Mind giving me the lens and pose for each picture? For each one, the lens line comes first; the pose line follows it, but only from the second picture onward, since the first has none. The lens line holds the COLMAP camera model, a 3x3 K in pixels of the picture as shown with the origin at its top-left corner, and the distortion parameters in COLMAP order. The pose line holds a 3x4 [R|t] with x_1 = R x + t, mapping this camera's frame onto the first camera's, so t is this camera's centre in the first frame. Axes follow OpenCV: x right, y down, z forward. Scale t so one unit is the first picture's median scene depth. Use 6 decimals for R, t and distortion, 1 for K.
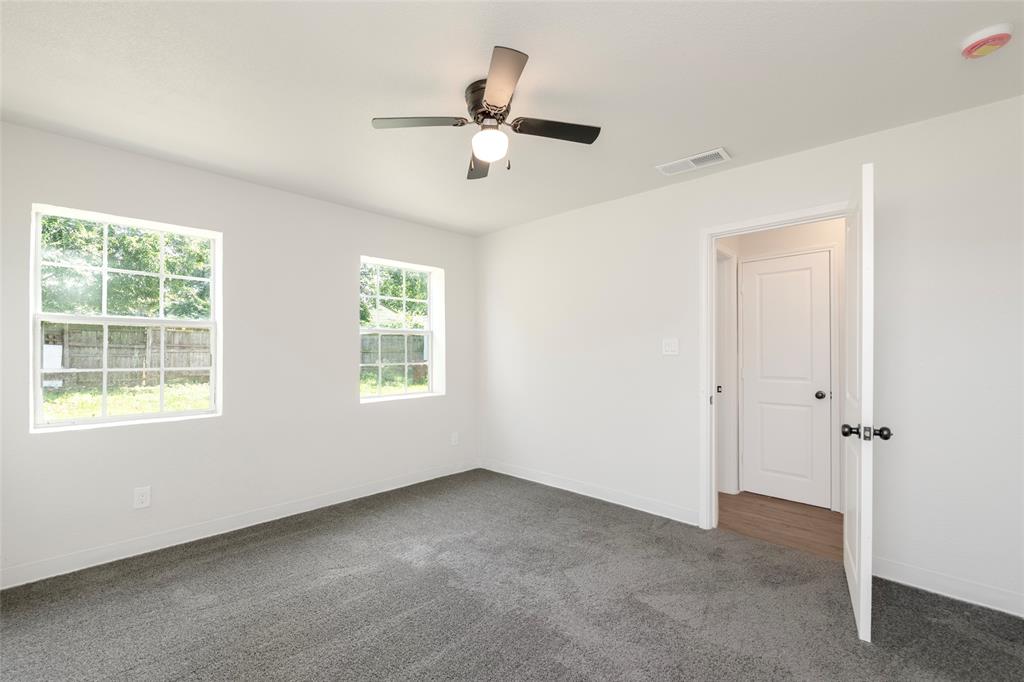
lens RADIAL K [[406.8, 0, 514.6], [0, 406.8, 347.5], [0, 0, 1]] dist [0.002749, -0.000067]
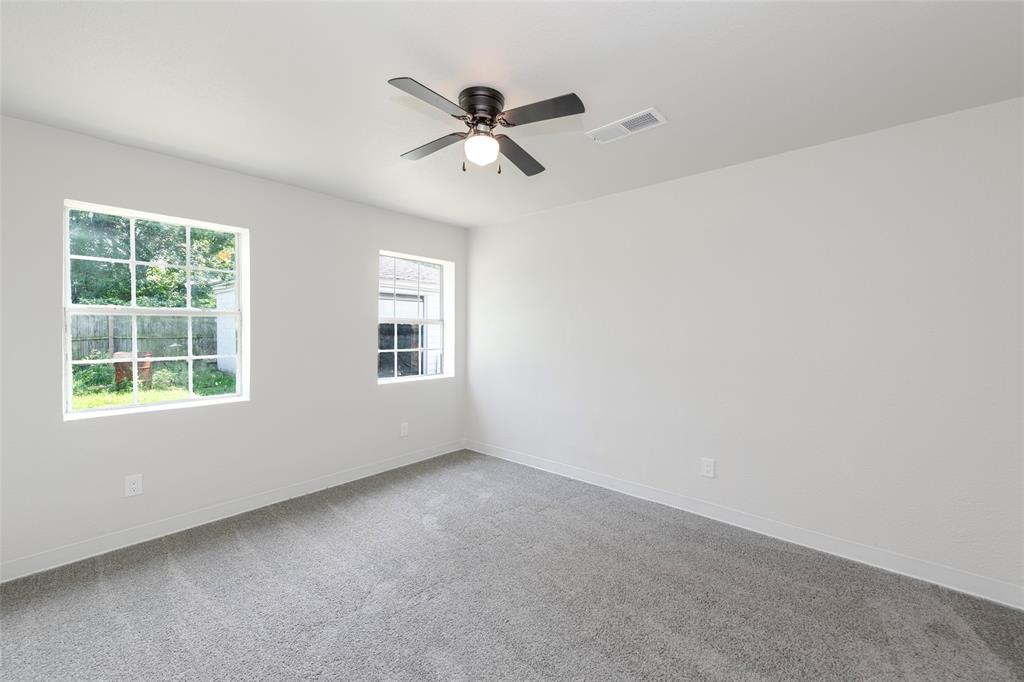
lens RADIAL K [[406.8, 0, 514.6], [0, 406.8, 347.5], [0, 0, 1]] dist [0.002749, -0.000067]
pose [[0.991409, -0.012736, 0.130178, -0.148792], [0.008481, 0.999413, 0.033191, -0.001014], [-0.130524, -0.031801, 0.990935, -0.134449]]
